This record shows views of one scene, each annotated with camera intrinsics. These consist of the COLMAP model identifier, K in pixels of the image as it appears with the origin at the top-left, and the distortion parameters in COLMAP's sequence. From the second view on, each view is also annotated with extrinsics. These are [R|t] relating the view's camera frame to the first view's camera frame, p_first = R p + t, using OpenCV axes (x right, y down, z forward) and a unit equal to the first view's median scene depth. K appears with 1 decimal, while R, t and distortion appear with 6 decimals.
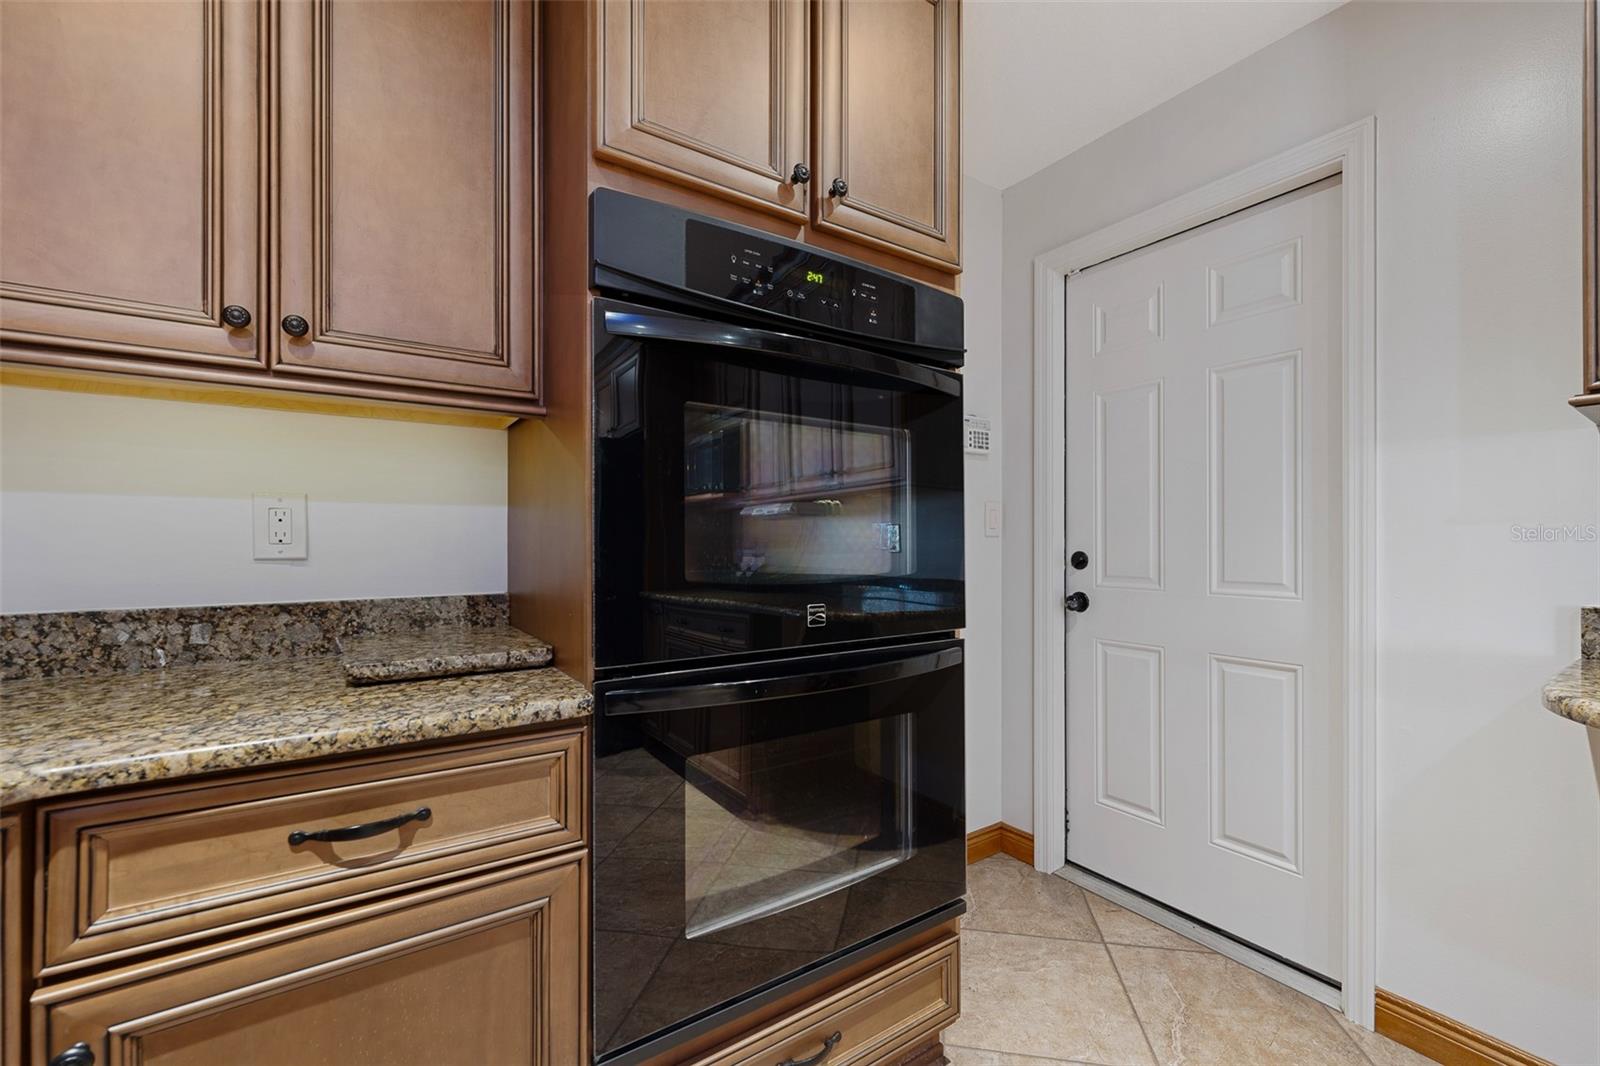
lens RADIAL K [[652.4, 0, 800.1], [0, 652.4, 542.4], [0, 0, 1]] dist [0.003551, -0.001928]
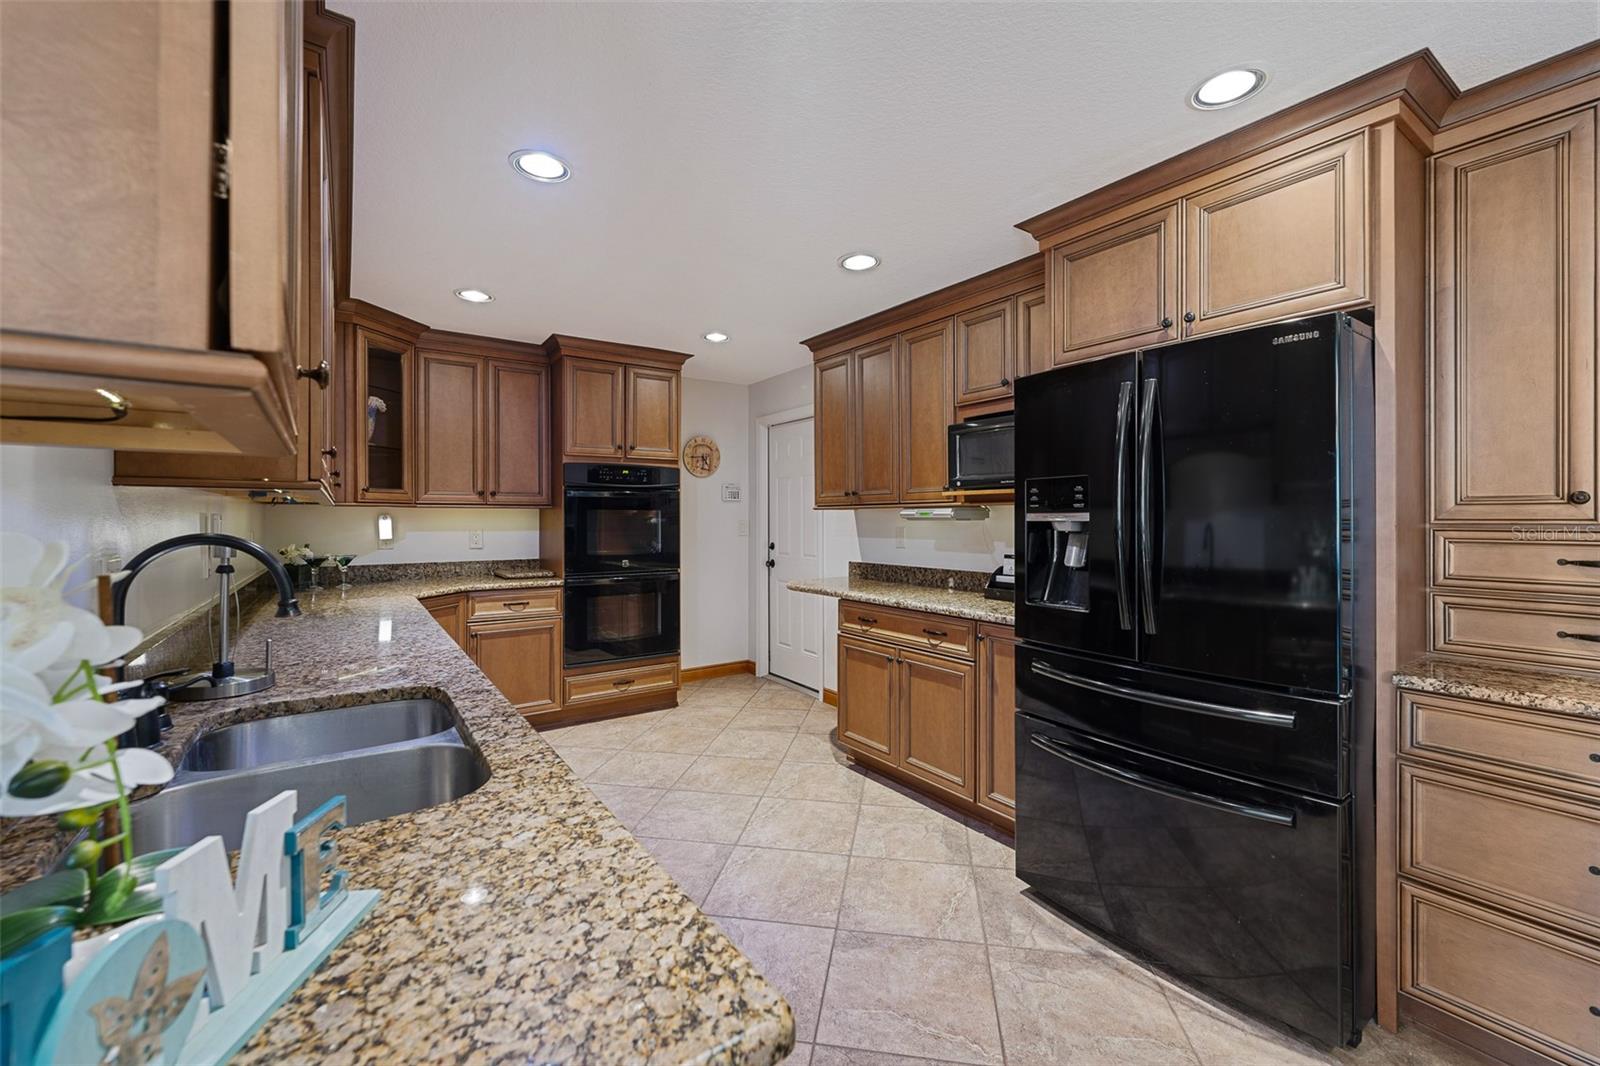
lens RADIAL K [[652.4, 0, 799.3], [0, 652.4, 519.5], [0, 0, 1]] dist [0.003551, -0.001928]
pose [[0.999954, 0.000997, 0.009519, 0.980875], [-0.001024, 0.999995, 0.002834, -0.152293], [-0.009517, -0.002843, 0.999951, -2.729586]]
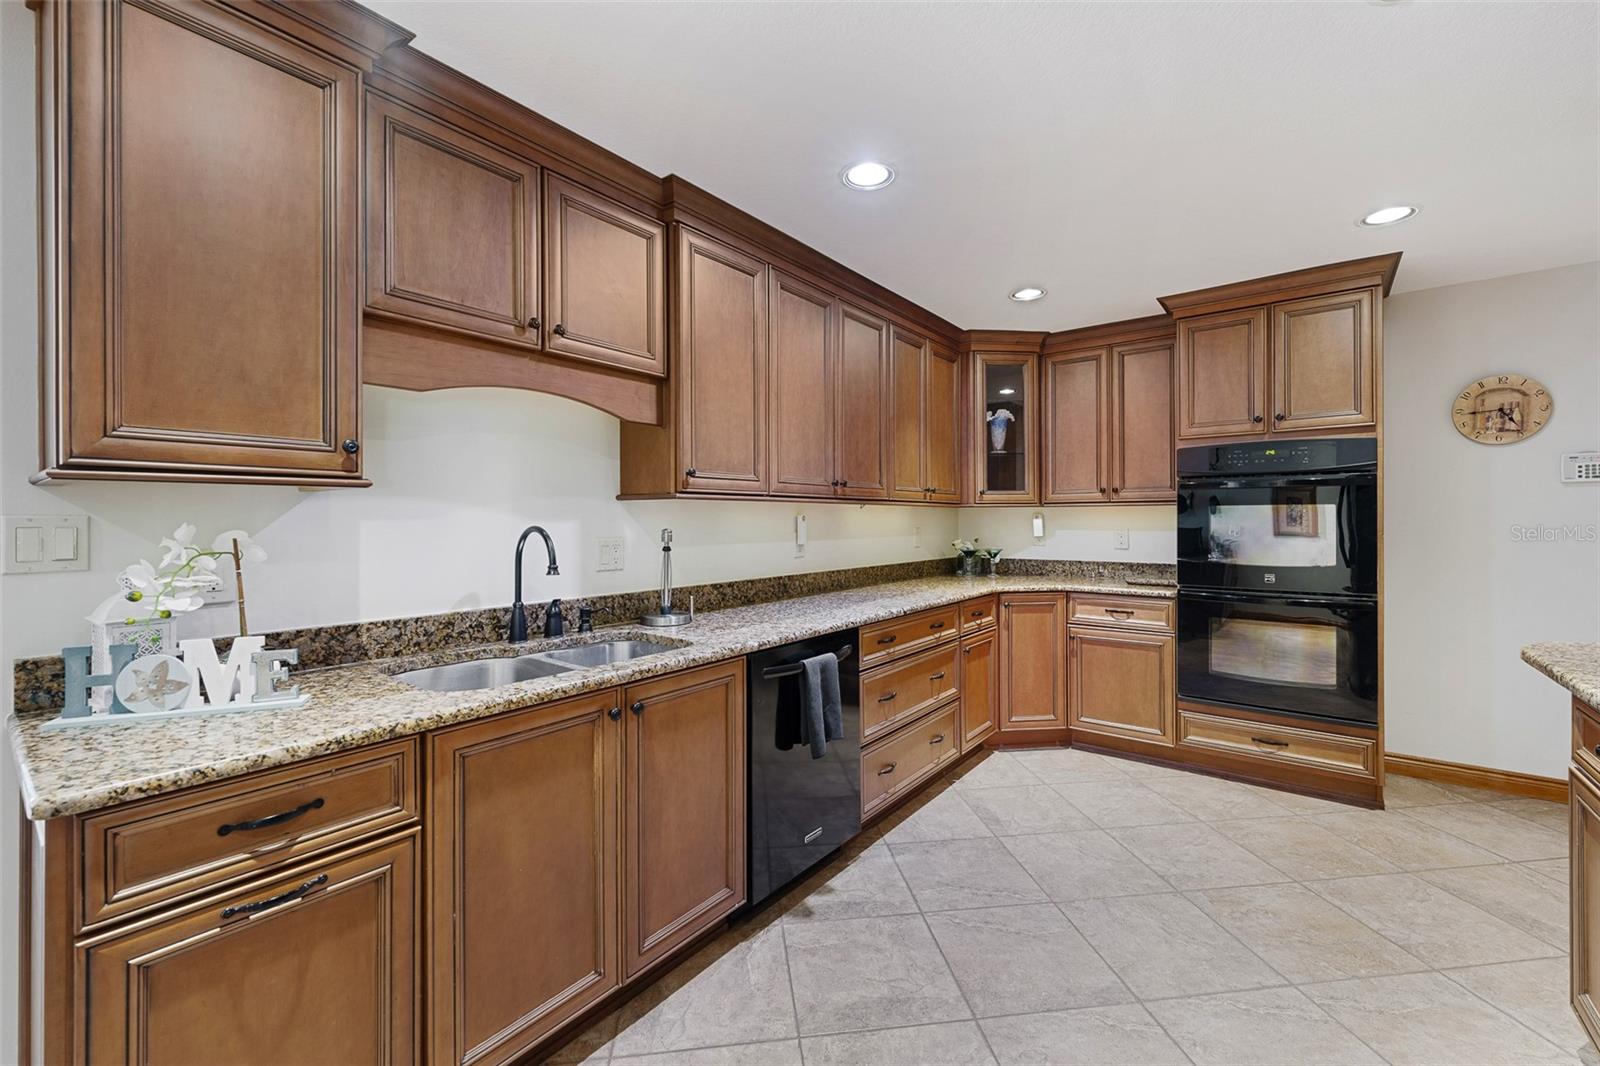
lens RADIAL K [[652.4, 0, 808.9], [0, 652.4, 519.2], [0, 0, 1]] dist [0.003551, -0.001928]
pose [[0.310155, 0.000958, -0.950685, 2.006811], [0.003421, 0.999992, 0.002123, -0.147234], [0.950680, -0.003911, 0.310150, -1.651512]]
